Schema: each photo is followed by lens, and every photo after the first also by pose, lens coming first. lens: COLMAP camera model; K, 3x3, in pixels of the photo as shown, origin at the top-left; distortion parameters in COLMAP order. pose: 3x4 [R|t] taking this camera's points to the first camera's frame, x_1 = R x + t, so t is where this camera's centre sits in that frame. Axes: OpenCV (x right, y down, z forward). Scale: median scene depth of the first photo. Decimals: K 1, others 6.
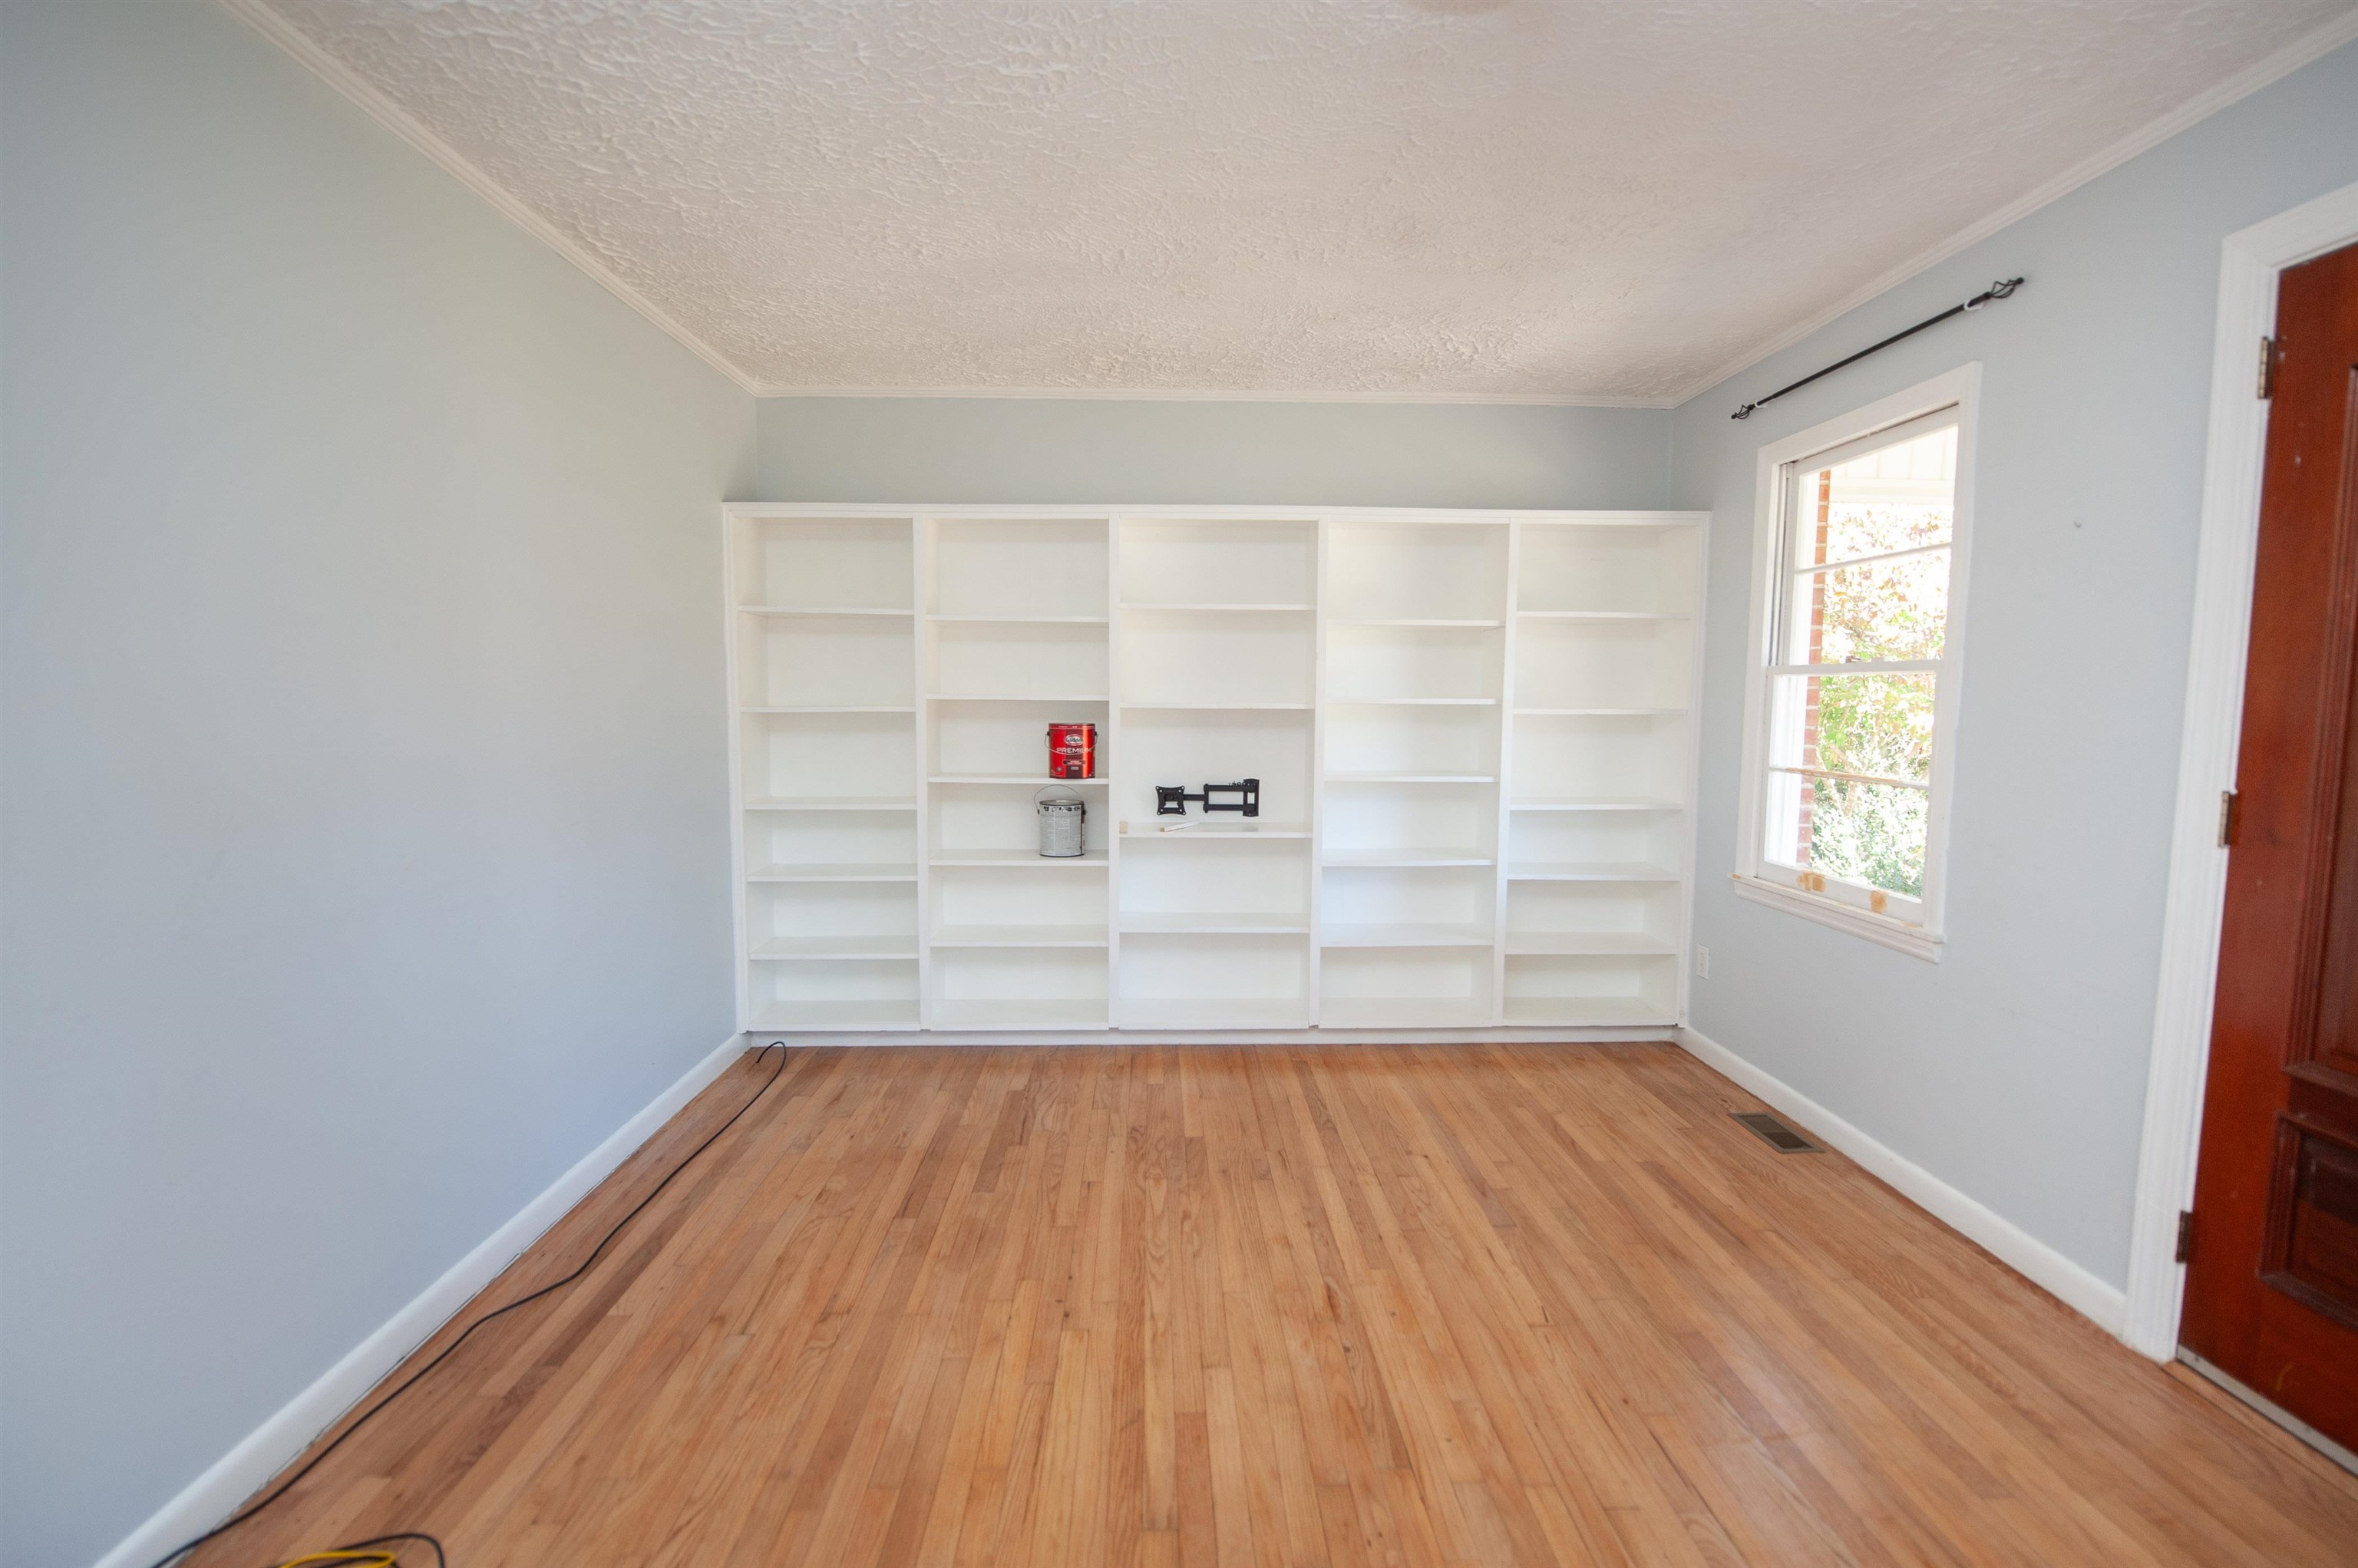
lens RADIAL K [[1075.0, 0, 1175.8], [0, 1075.0, 786.6], [0, 0, 1]] dist [-0.012405, -0.001927]
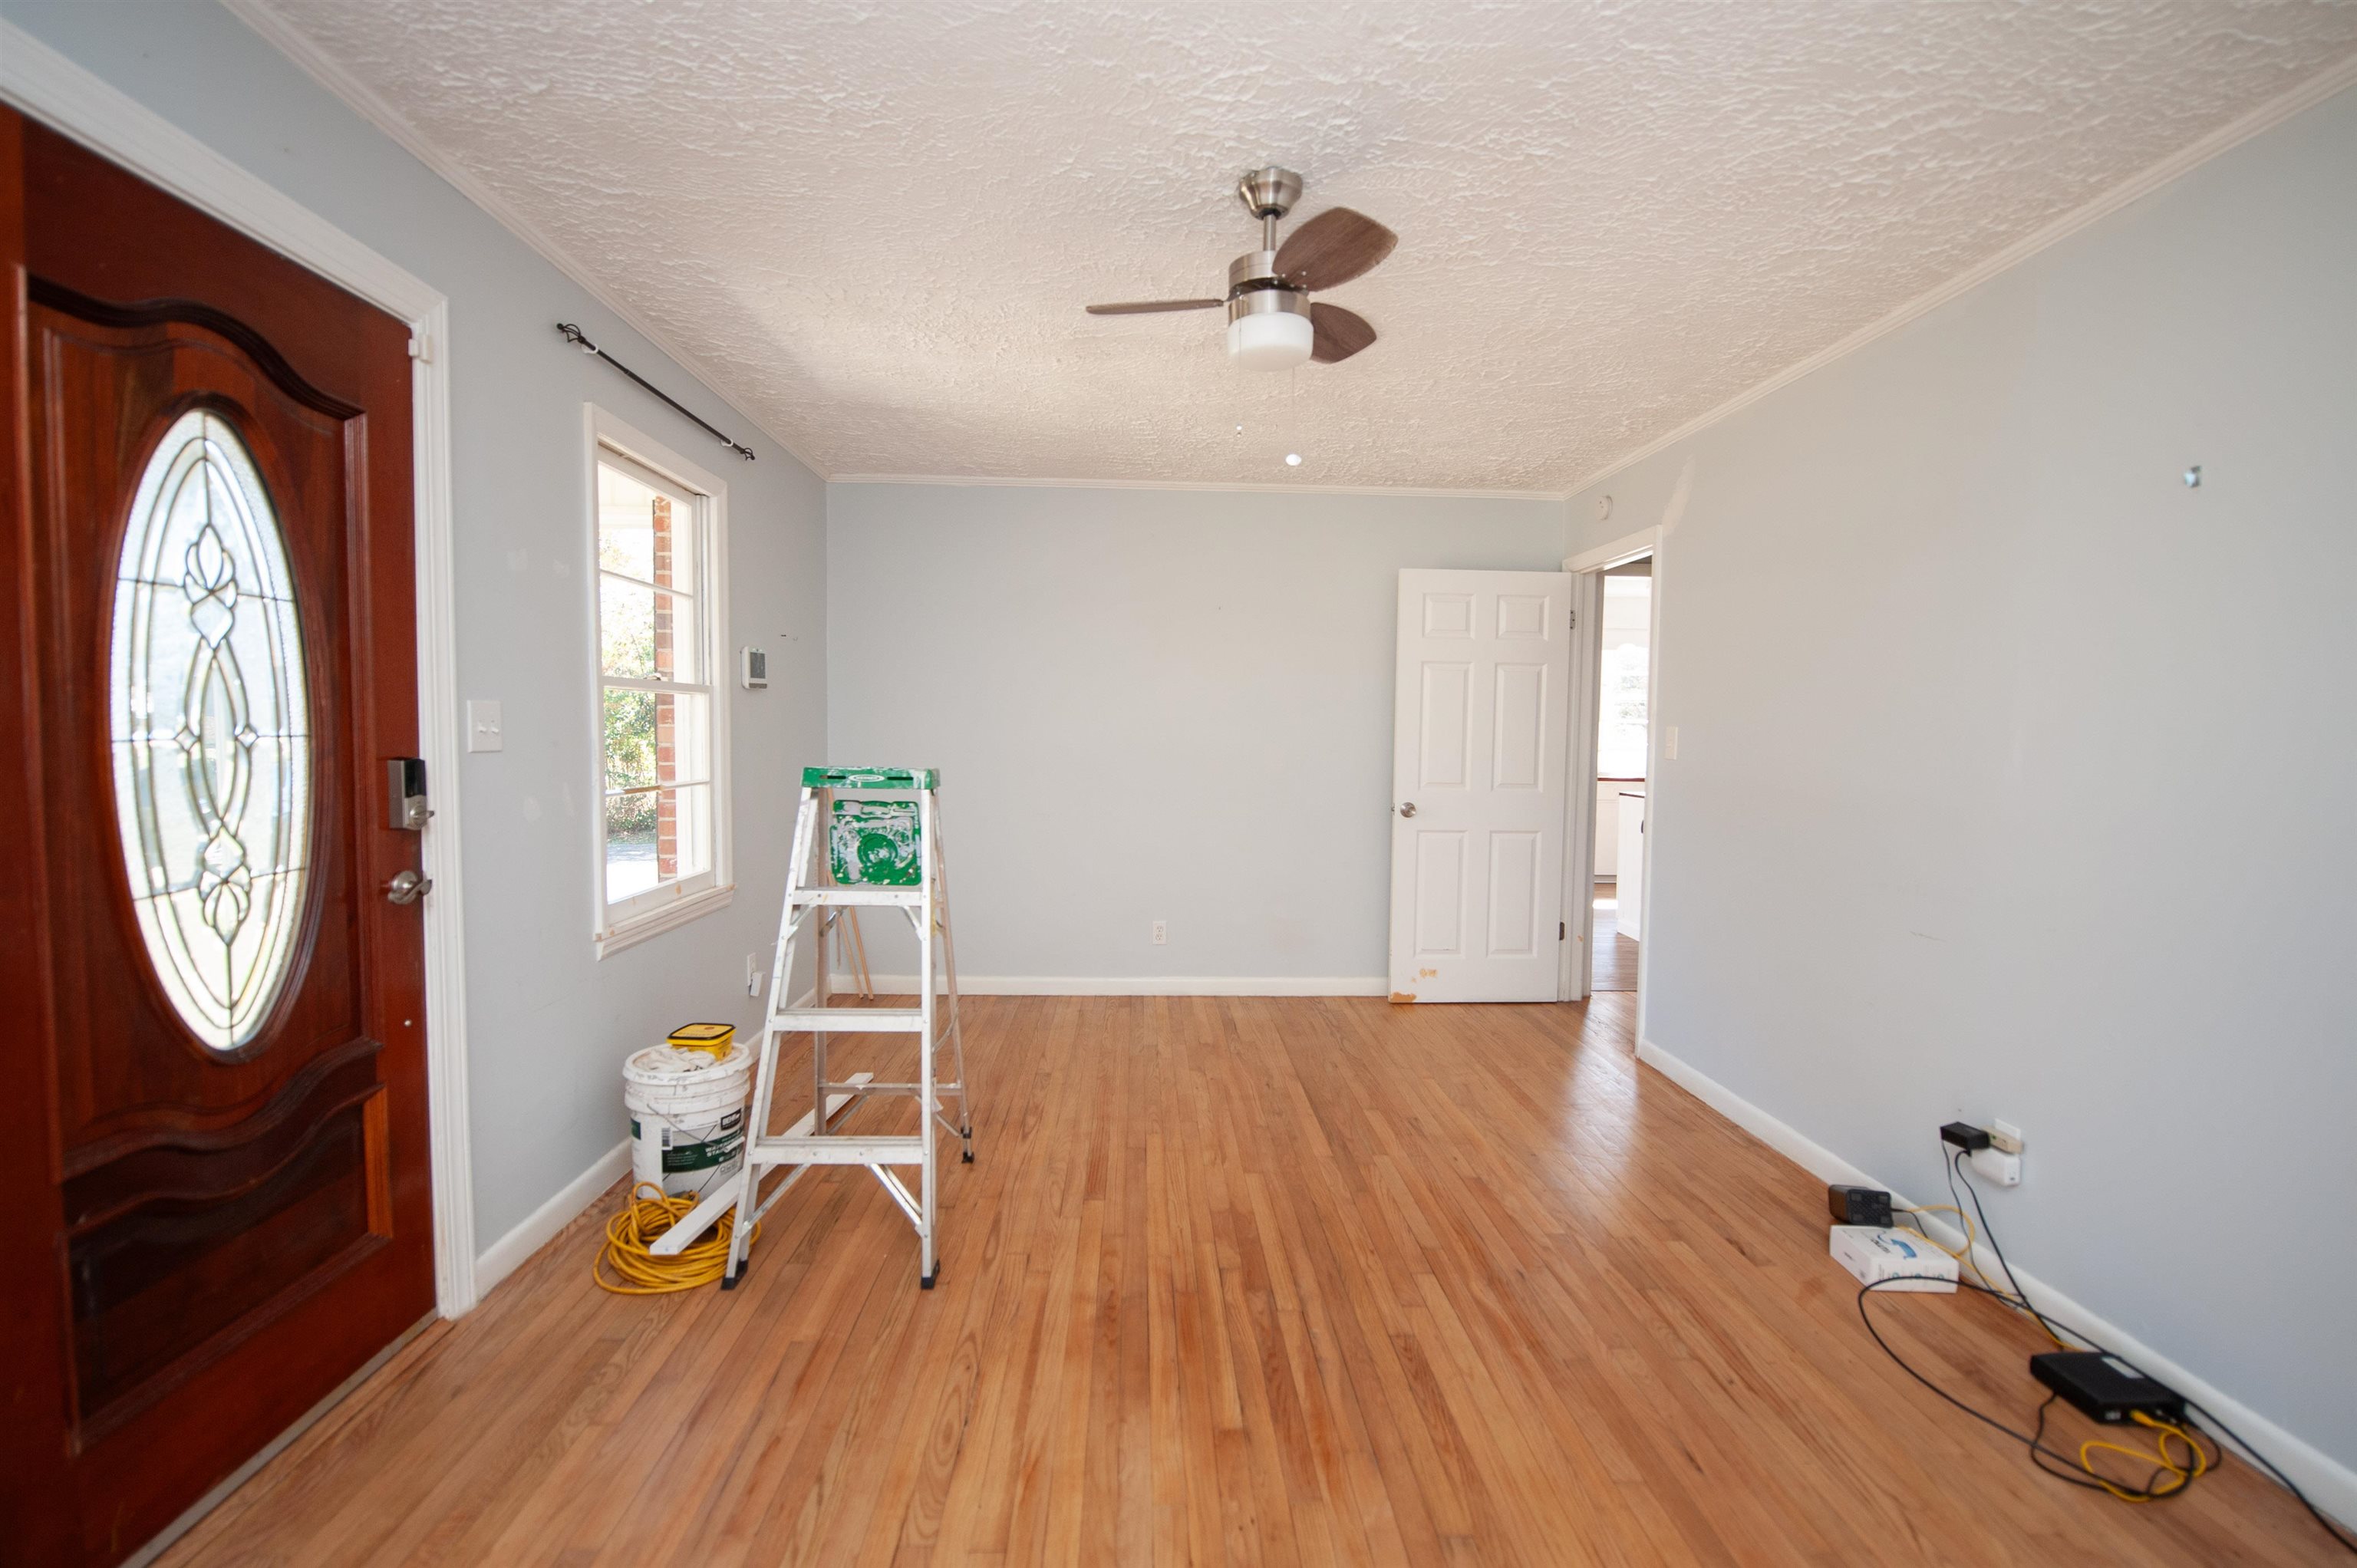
lens RADIAL K [[1074.5, 0, 1181.2], [0, 1074.5, 786.1], [0, 0, 1]] dist [-0.012405, -0.001927]
pose [[-0.999789, -0.016054, -0.012777, 0.130376], [-0.017725, 0.989470, 0.143649, -0.073855], [0.010336, 0.143846, -0.989546, 0.912804]]
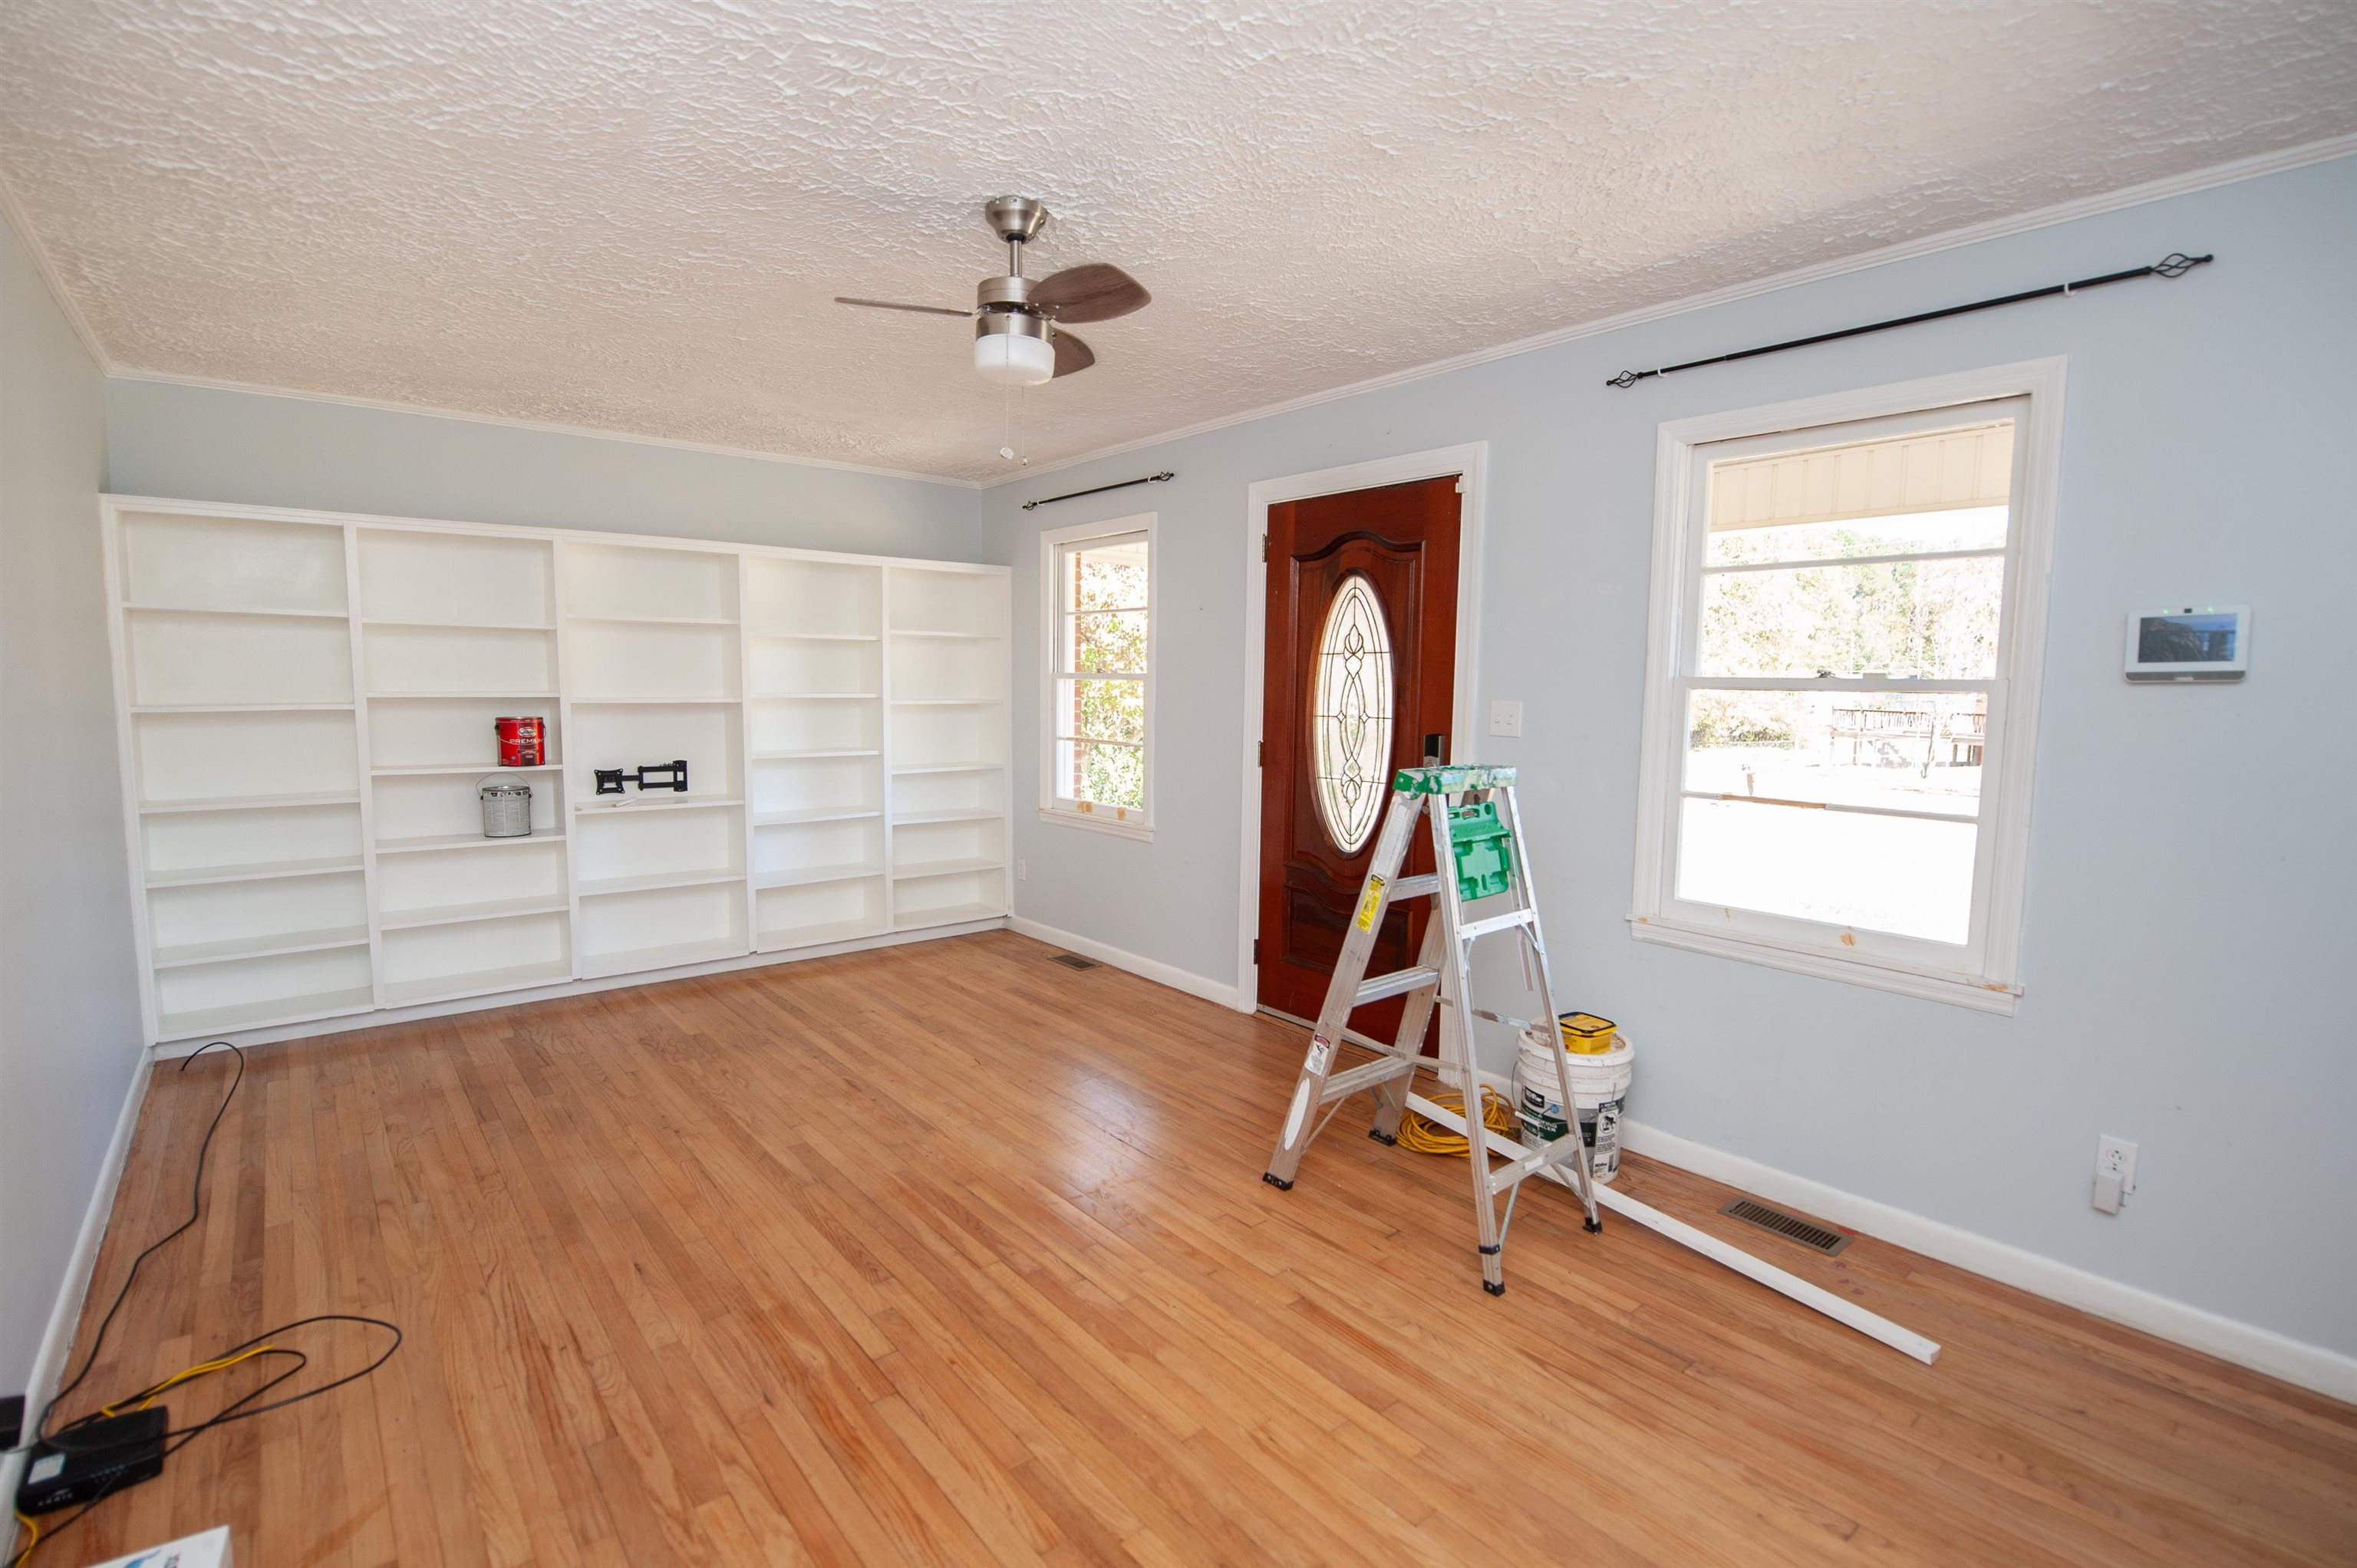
lens RADIAL K [[1074.5, 0, 1185.1], [0, 1074.5, 787.8], [0, 0, 1]] dist [-0.012405, -0.001927]
pose [[0.785073, -0.058141, 0.616669, -0.276497], [0.045701, 0.998308, 0.035942, 0.008057], [-0.617715, -0.000035, 0.786402, -0.357447]]
